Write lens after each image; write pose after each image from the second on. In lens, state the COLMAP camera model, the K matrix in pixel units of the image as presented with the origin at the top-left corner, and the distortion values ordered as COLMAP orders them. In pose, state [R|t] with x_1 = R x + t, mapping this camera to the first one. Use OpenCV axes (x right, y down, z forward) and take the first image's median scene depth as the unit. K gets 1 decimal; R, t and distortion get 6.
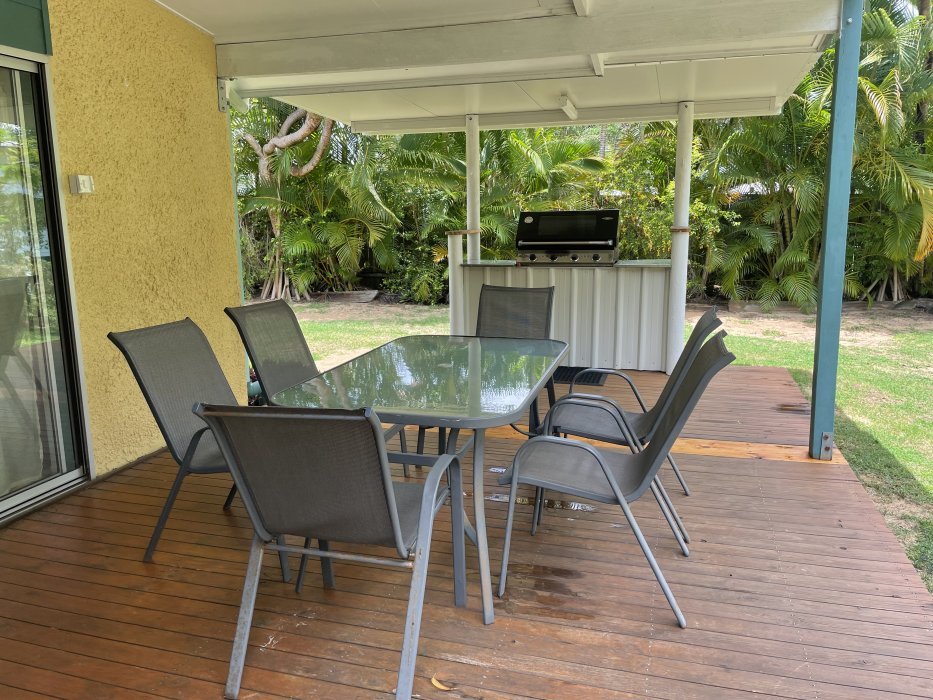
lens RADIAL K [[697.7, 0, 466.5], [0, 697.7, 350.0], [0, 0, 1]] dist [-0.007218, -0.002034]
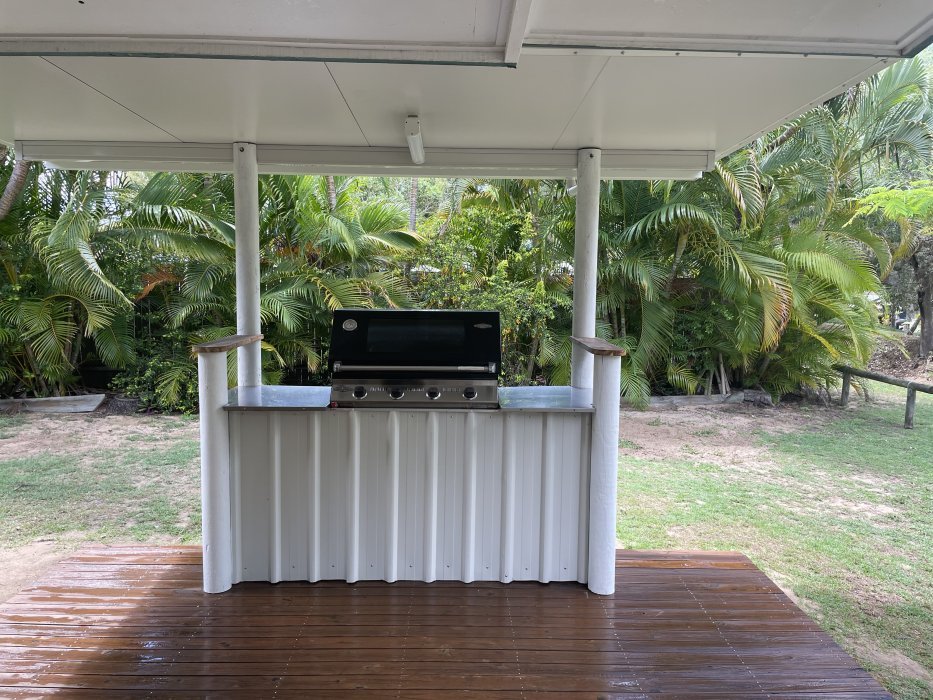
lens RADIAL K [[709.7, 0, 466.5], [0, 709.7, 350.0], [0, 0, 1]] dist [0.066474, -0.000498]
pose [[0.952489, 0.000701, 0.304573, 0.001412], [0.029992, 0.994921, -0.096083, -0.096809], [-0.303093, 0.100653, 0.947630, 0.375225]]
